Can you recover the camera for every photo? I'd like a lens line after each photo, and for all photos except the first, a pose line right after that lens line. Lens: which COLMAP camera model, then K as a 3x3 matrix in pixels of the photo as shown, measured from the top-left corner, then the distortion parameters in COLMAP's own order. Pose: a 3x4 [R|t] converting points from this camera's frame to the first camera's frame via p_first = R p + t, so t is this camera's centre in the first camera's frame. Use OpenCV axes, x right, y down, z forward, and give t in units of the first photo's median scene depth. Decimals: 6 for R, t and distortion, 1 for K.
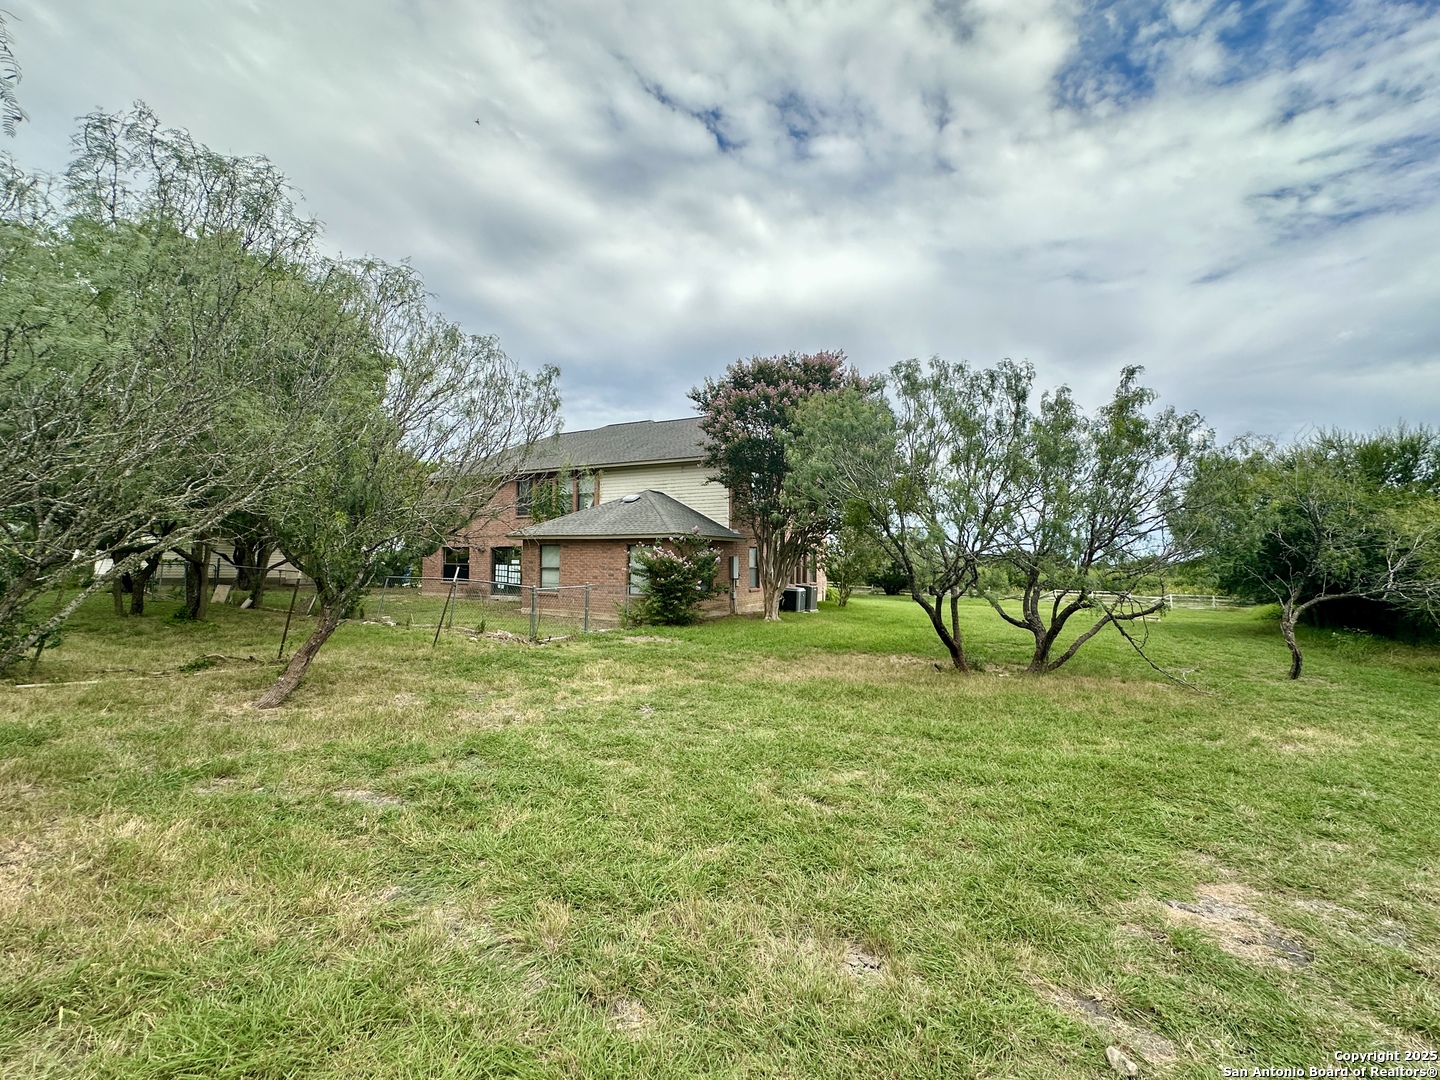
lens RADIAL K [[579.2, 0, 718.4], [0, 579.2, 539.2], [0, 0, 1]] dist [-0.001572, 0.000405]
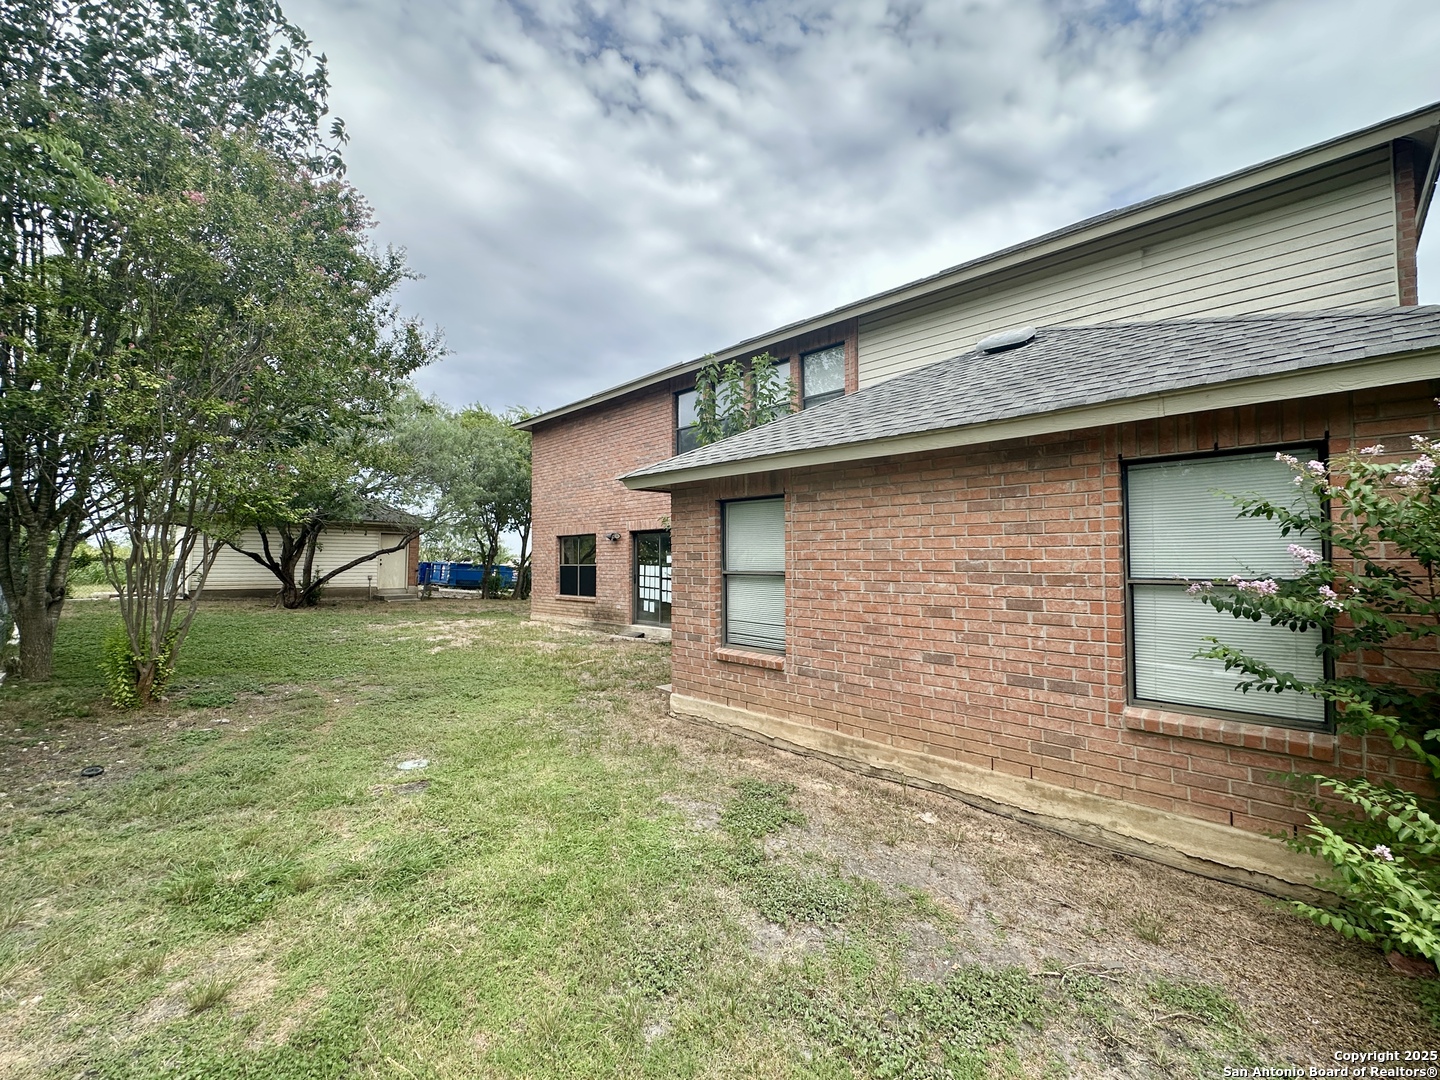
lens RADIAL K [[579.2, 0, 718.4], [0, 579.2, 539.2], [0, 0, 1]] dist [-0.001572, 0.000405]
pose [[0.954543, -0.022391, -0.297230, -0.170565], [0.022123, 0.999746, -0.004263, 0.025717], [0.297250, -0.002506, 0.954796, 0.553253]]
